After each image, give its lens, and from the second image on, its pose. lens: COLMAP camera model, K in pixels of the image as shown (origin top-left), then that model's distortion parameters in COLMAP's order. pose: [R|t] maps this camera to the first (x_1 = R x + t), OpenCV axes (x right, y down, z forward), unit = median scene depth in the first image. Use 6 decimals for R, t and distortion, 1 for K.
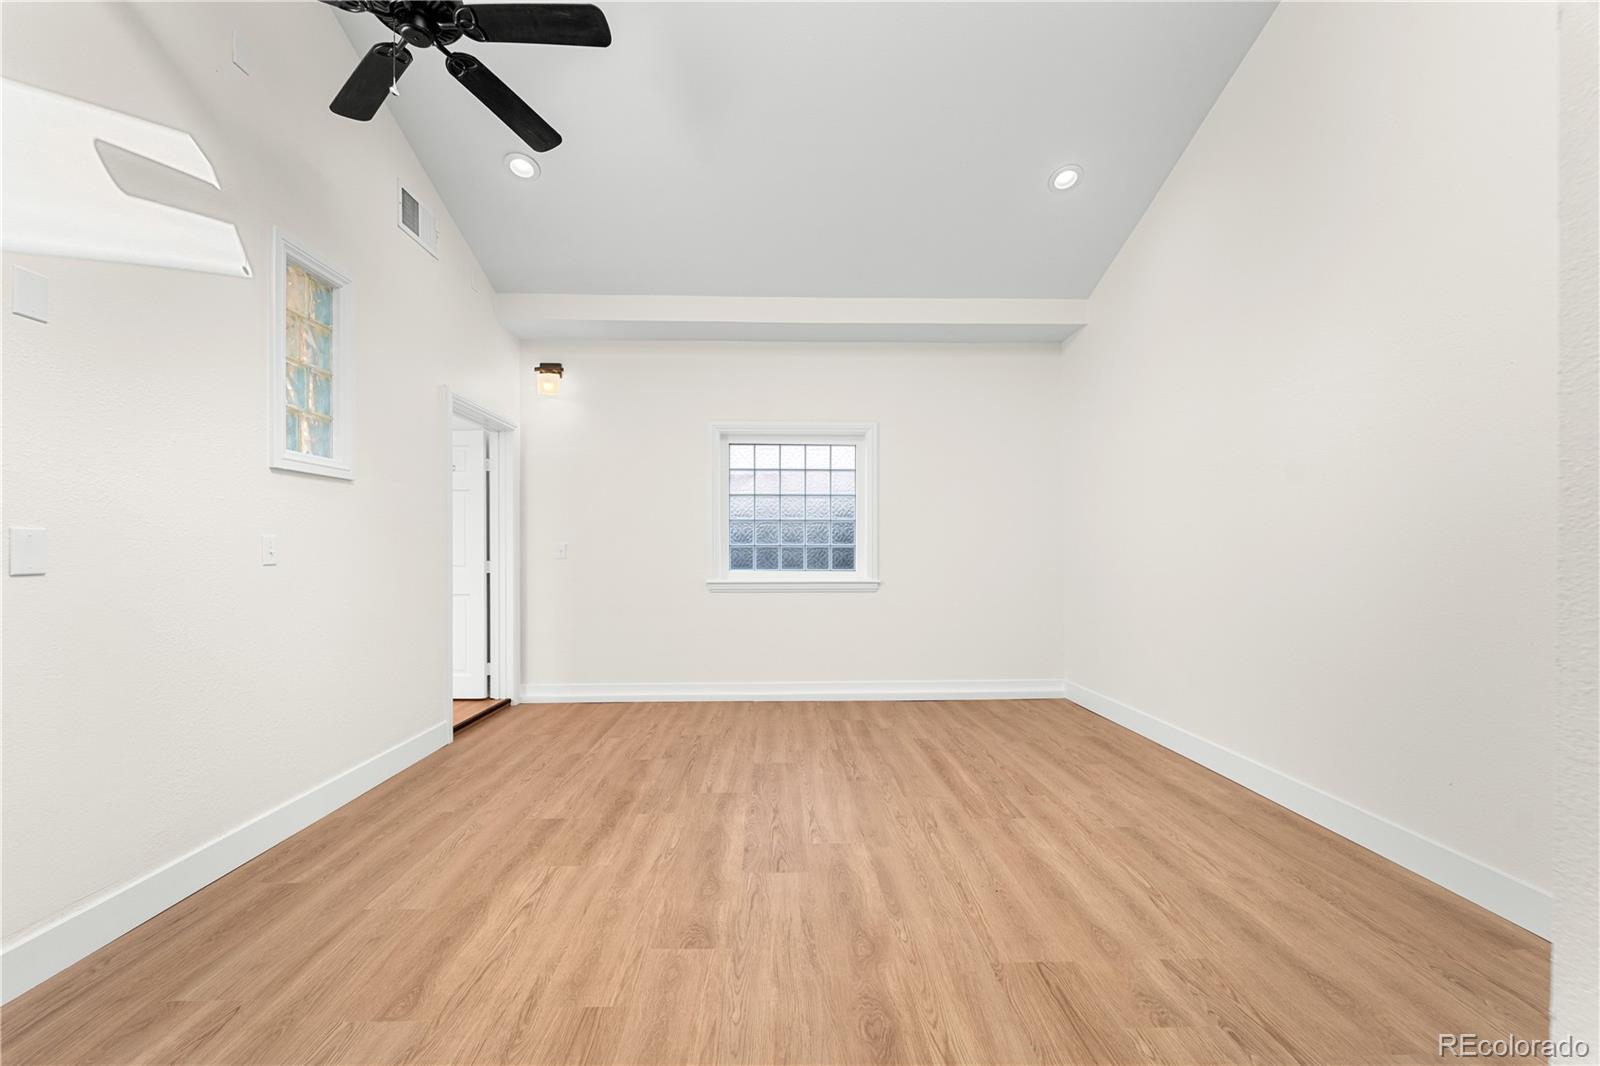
lens RADIAL K [[657.3, 0, 799.7], [0, 657.3, 543.2], [0, 0, 1]] dist [0.000016, -0.003039]
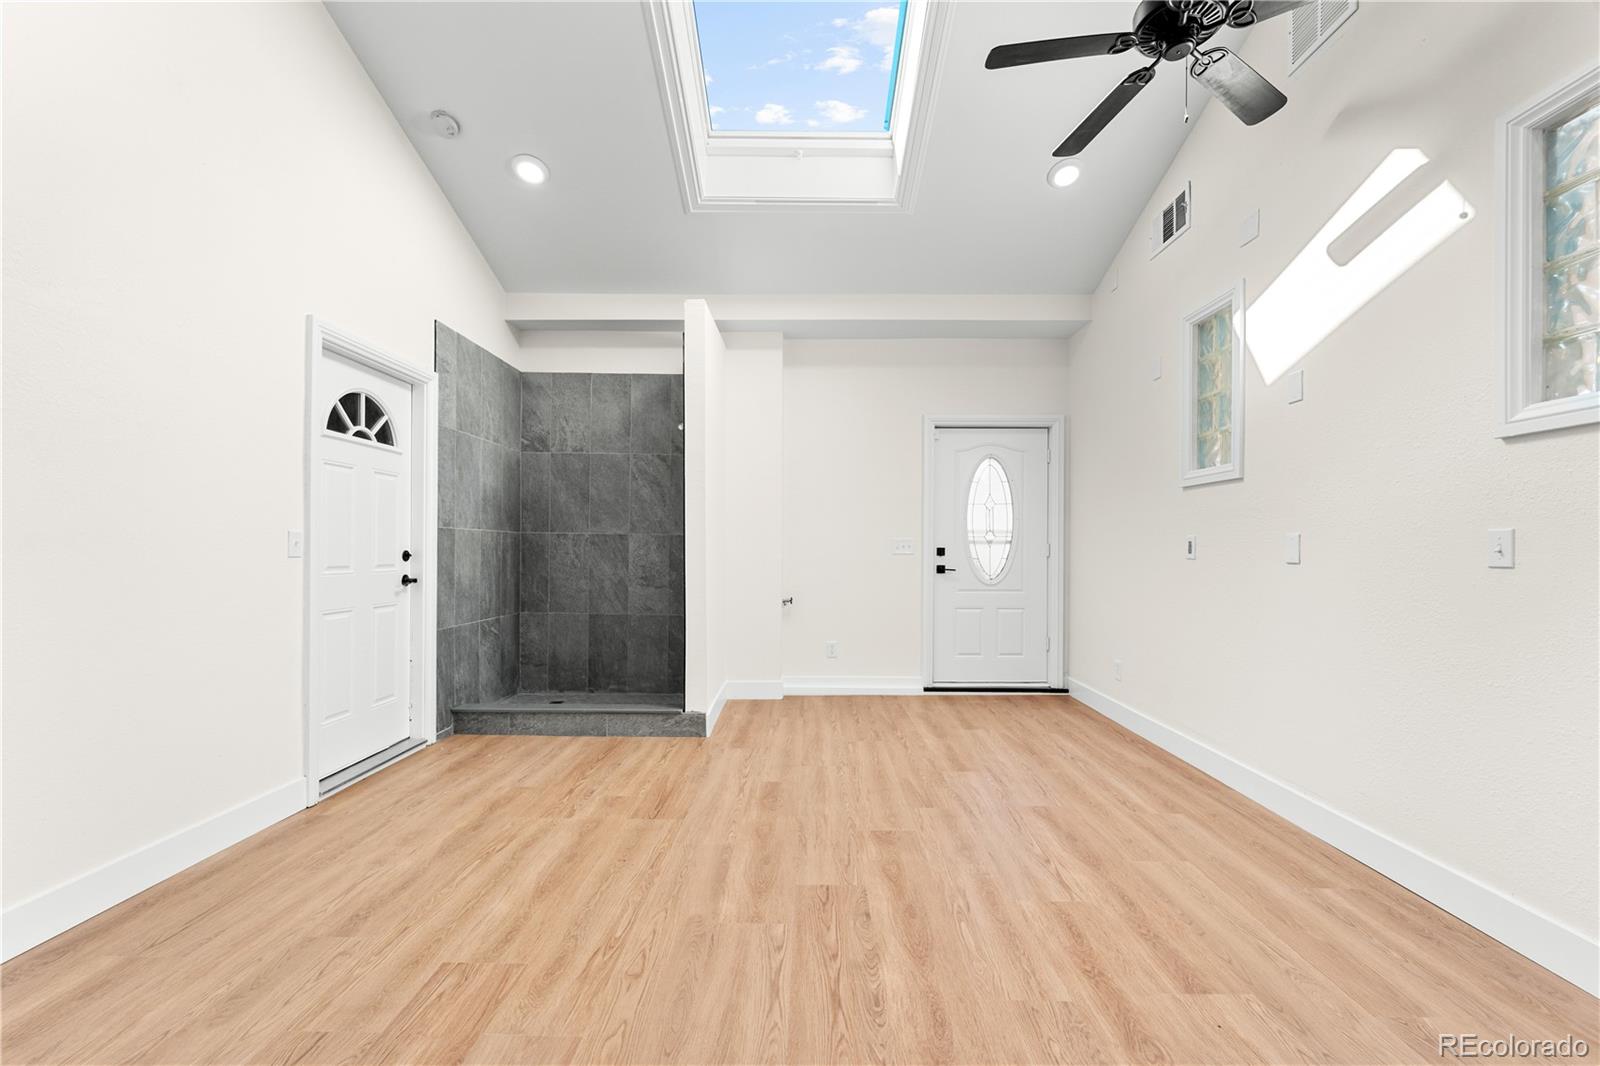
lens RADIAL K [[657.3, 0, 801.1], [0, 657.3, 536.9], [0, 0, 1]] dist [0.000016, -0.003039]
pose [[-0.998726, -0.002638, 0.050385, -0.040692], [-0.004019, 0.999618, -0.027332, 0.023149], [-0.050294, -0.027500, -0.998356, 1.922509]]
